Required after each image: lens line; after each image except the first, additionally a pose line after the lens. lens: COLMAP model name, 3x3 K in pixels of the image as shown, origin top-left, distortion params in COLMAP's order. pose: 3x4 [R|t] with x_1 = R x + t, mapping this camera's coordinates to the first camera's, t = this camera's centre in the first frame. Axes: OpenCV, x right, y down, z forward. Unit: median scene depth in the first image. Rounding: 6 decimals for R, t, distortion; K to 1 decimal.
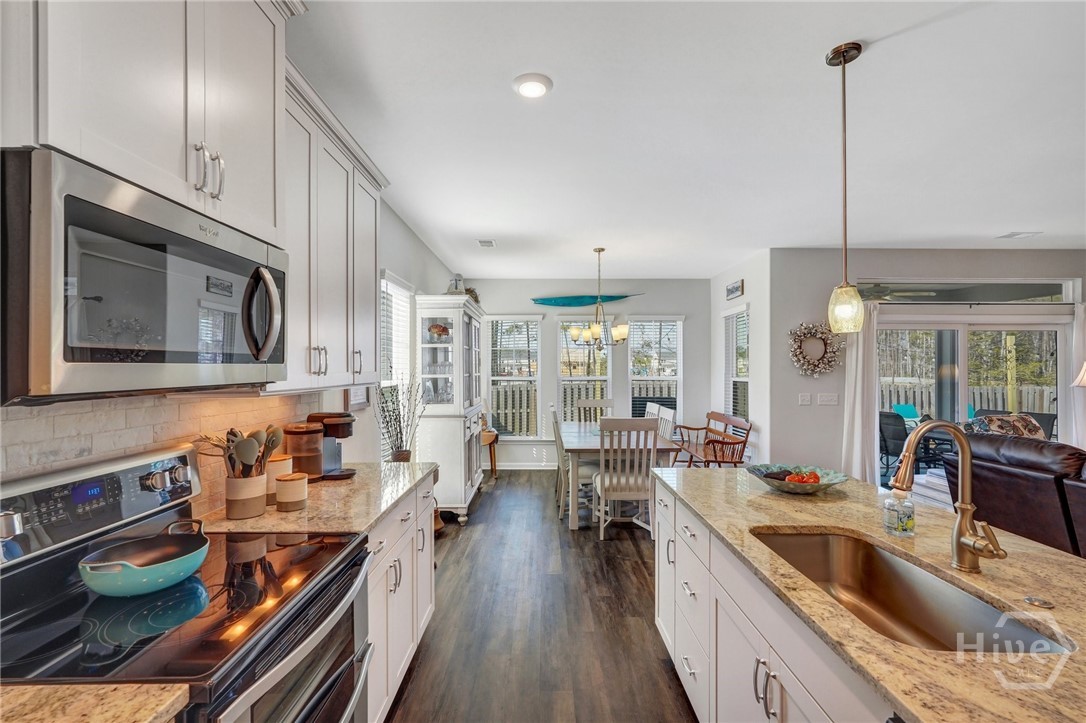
lens RADIAL K [[483.9, 0, 540.9], [0, 483.9, 364.2], [0, 0, 1]] dist [-0.016614, 0.009908]
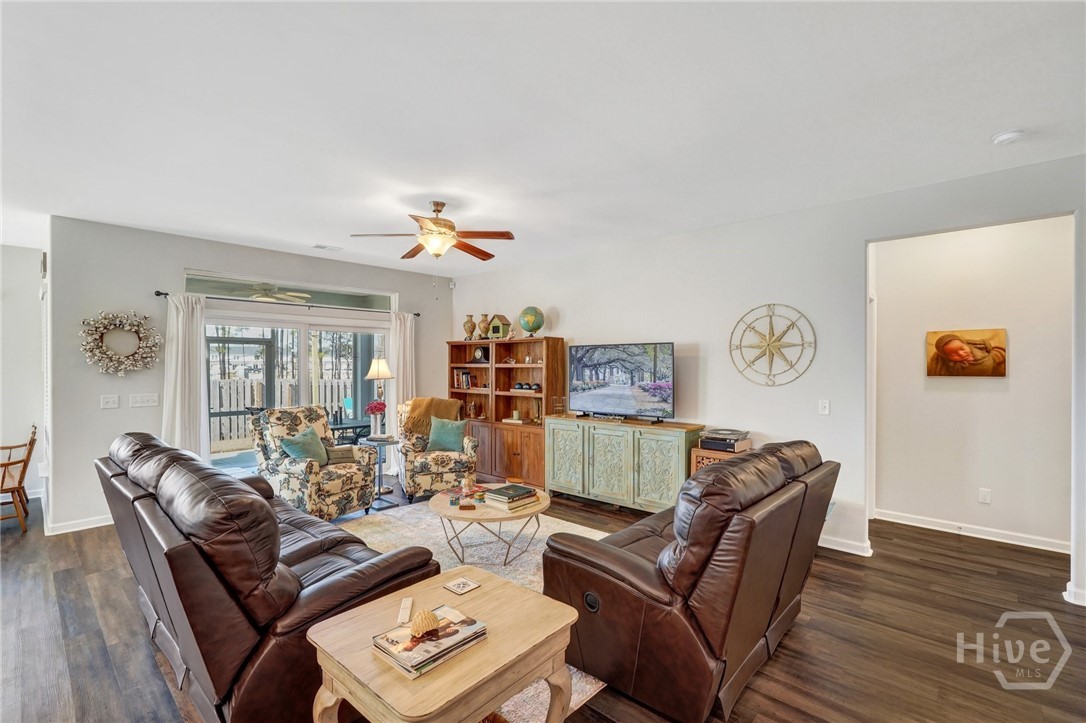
lens RADIAL K [[489.9, 0, 540.4], [0, 489.9, 364.4], [0, 0, 1]] dist [-0.017478, 0.009960]
pose [[0.680114, -0.006433, 0.733078, 0.466245], [0.000411, 0.999965, 0.008394, -0.000736], [-0.733106, -0.005408, 0.680093, -0.151291]]
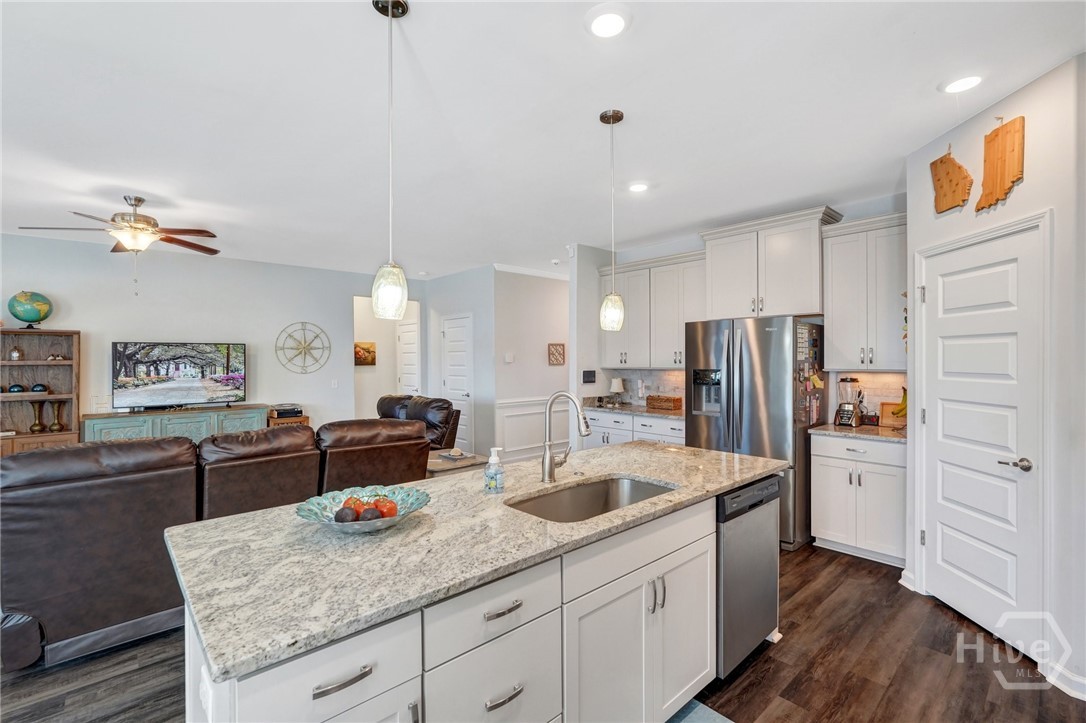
lens RADIAL K [[485.8, 0, 538.8], [0, 485.8, 357.9], [0, 0, 1]] dist [-0.001662, 0.000182]
pose [[-0.668765, 0.000132, 0.743474, -0.087176], [-0.001869, 0.999997, -0.001859, 0.002127], [-0.743471, -0.002633, -0.668763, 0.569536]]
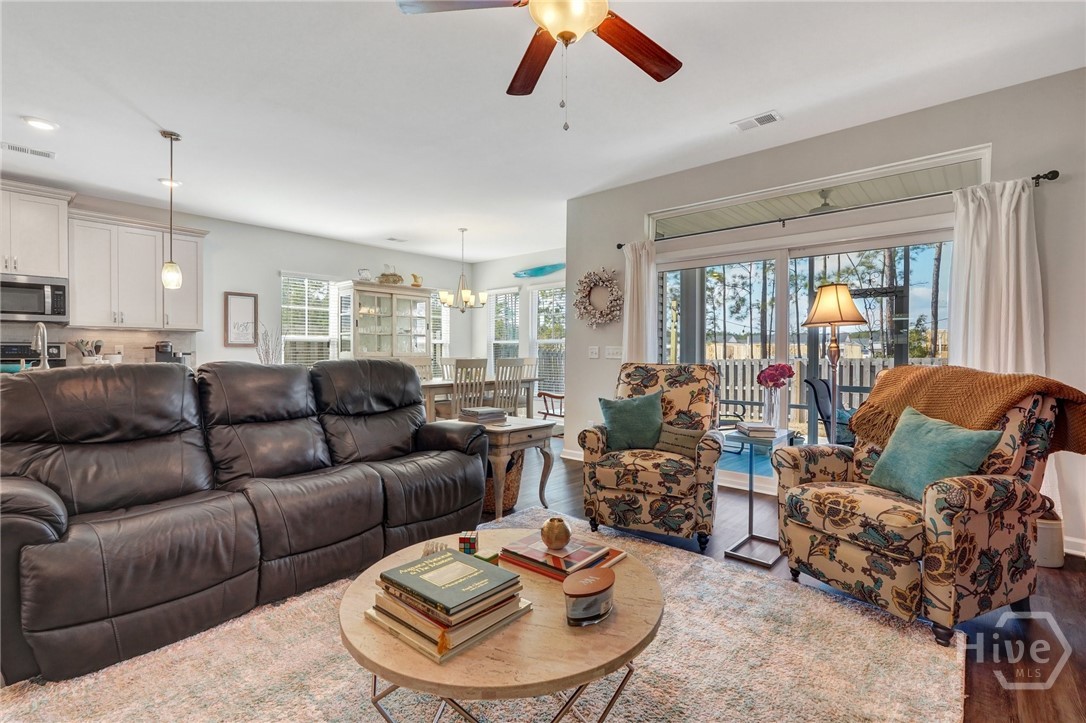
lens RADIAL K [[495.9, 0, 537.1], [0, 495.9, 355.4], [0, 0, 1]] dist [-0.017623, 0.010411]
pose [[0.742979, 0.002449, -0.669311, 1.191676], [0.004099, 0.999958, 0.008209, 0.074310], [0.669303, -0.008843, 0.742937, 0.217122]]
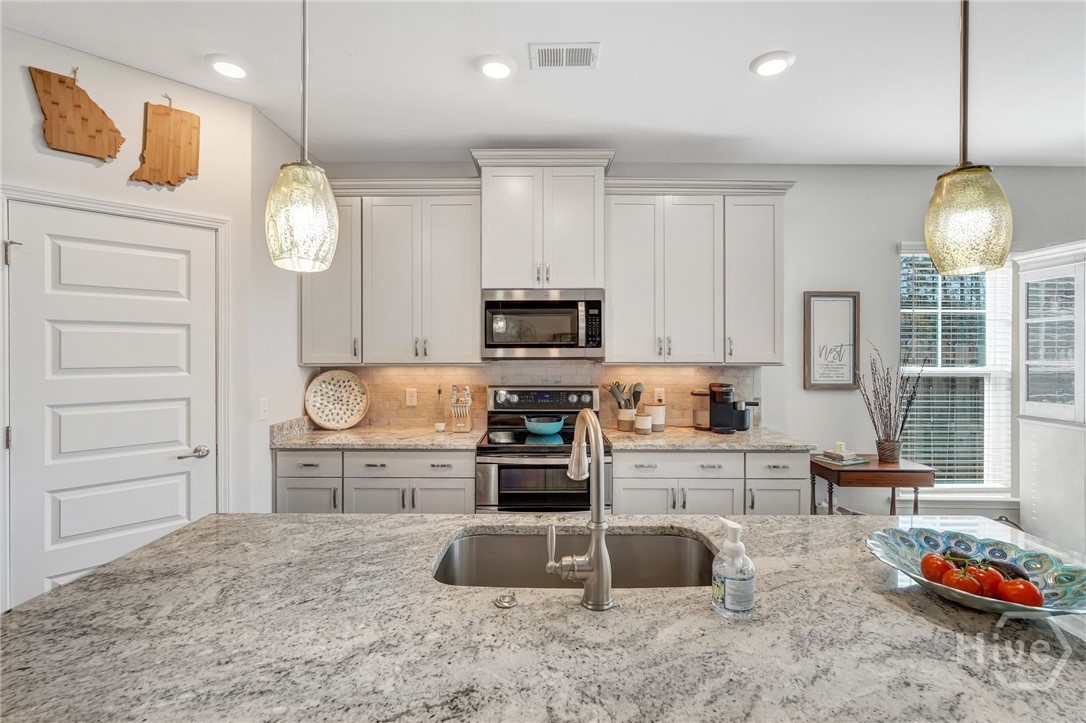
lens RADIAL K [[485.6, 0, 542.4], [0, 485.6, 351.1], [0, 0, 1]] dist [-0.018132, 0.008944]
pose [[-0.000749, 0.000606, -1.000000, 0.446164], [0.003171, 0.999995, 0.000604, 0.002697], [0.999995, -0.003170, -0.000751, 0.243769]]
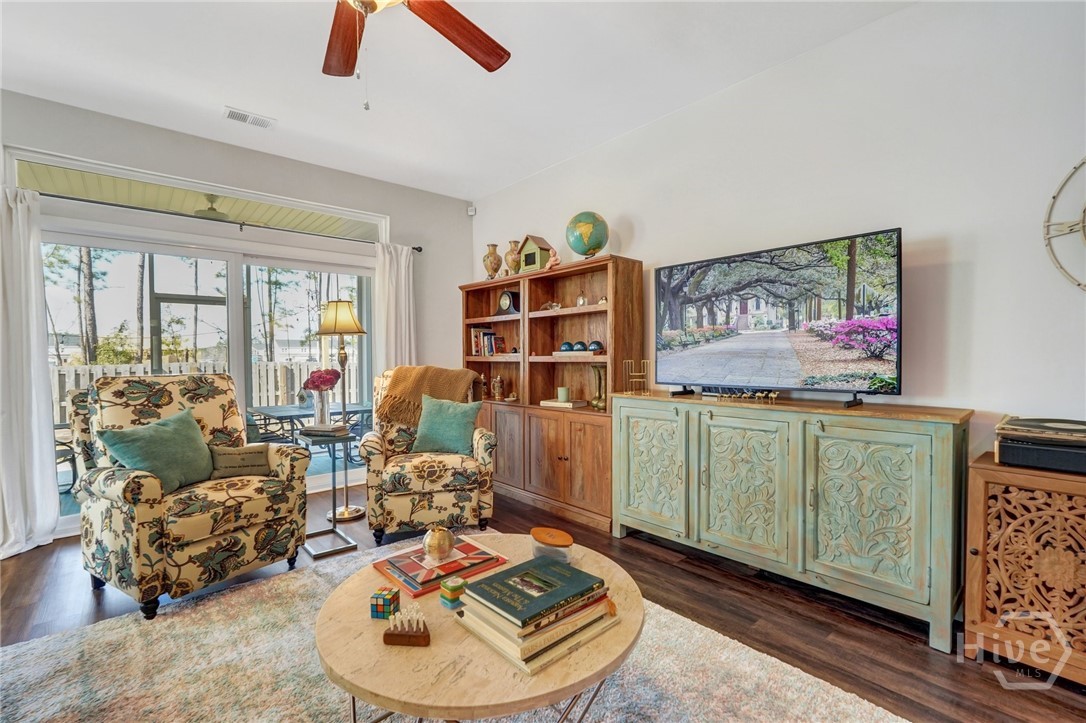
lens RADIAL K [[483.9, 0, 540.9], [0, 483.9, 364.2], [0, 0, 1]] dist [-0.016614, 0.009908]
pose [[0.756130, -0.023117, 0.654013, 0.812098], [0.008359, 0.999636, 0.025670, 0.070640], [-0.654368, -0.013943, 0.756047, 0.186488]]
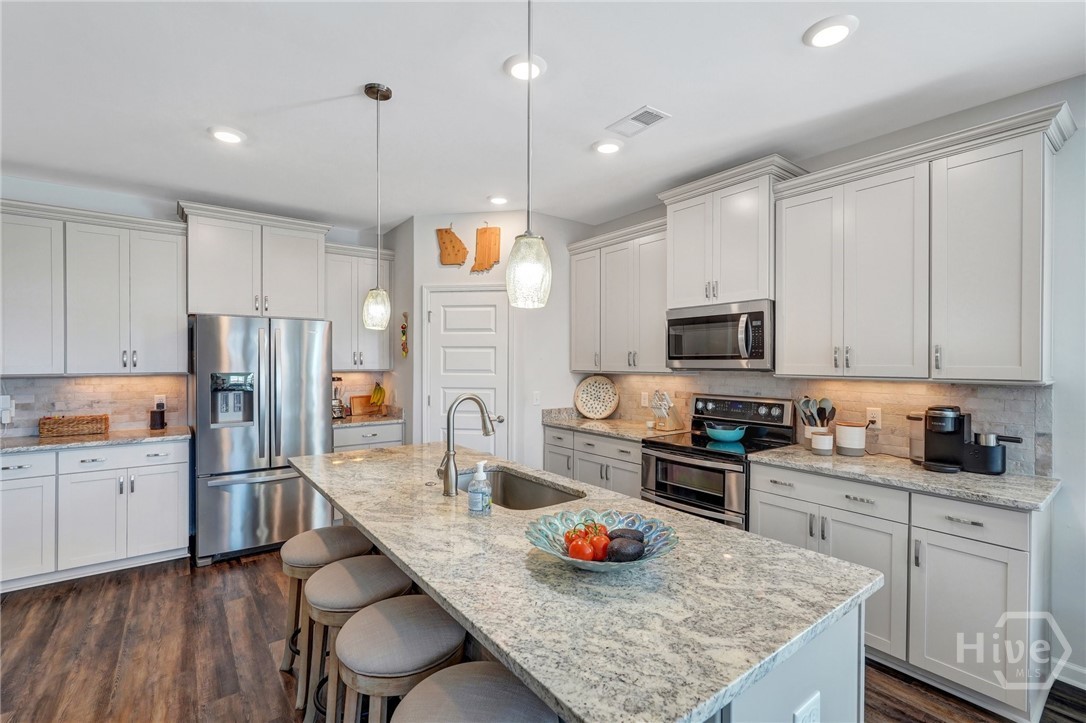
lens RADIAL K [[483.9, 0, 540.9], [0, 483.9, 364.2], [0, 0, 1]] dist [-0.016614, 0.009908]
pose [[-0.797243, -0.000729, -0.603659, 0.417396], [-0.002115, 0.999997, 0.001585, 0.005012], [0.603655, 0.002540, -0.797241, 0.630587]]
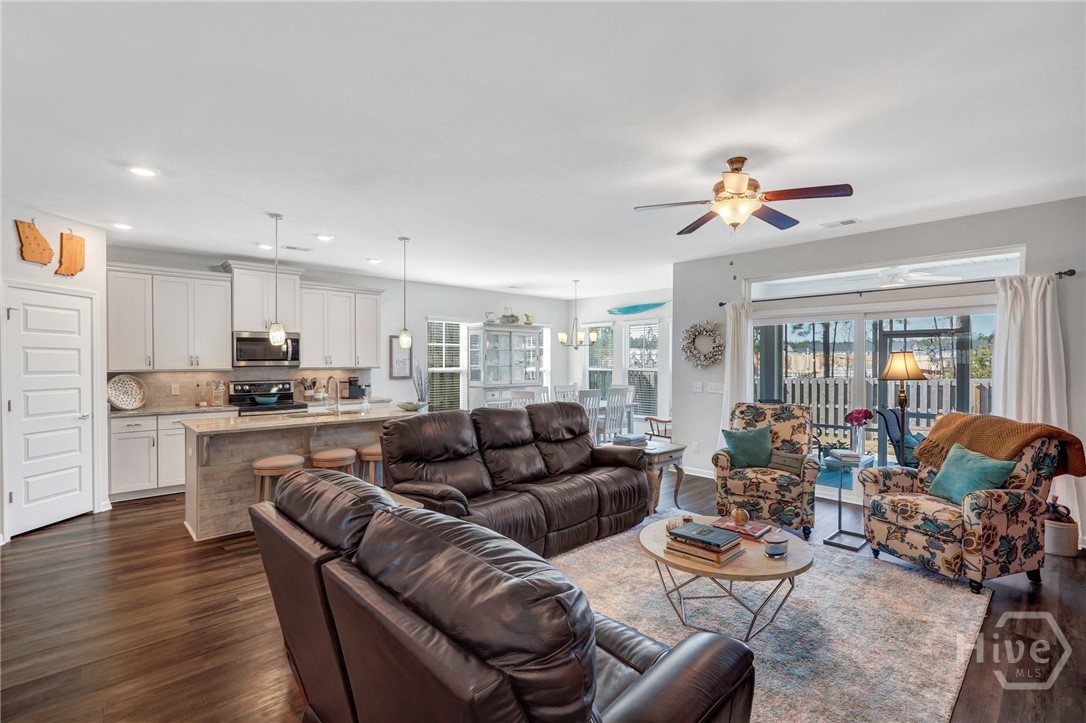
lens RADIAL K [[497.5, 0, 540.0], [0, 497.5, 363.6], [0, 0, 1]] dist [-0.016007, 0.009697]
pose [[0.681642, -0.002122, -0.731683, 1.253221], [0.008082, 0.999957, 0.004629, 0.005764], [0.731642, -0.009069, 0.681629, -0.117961]]
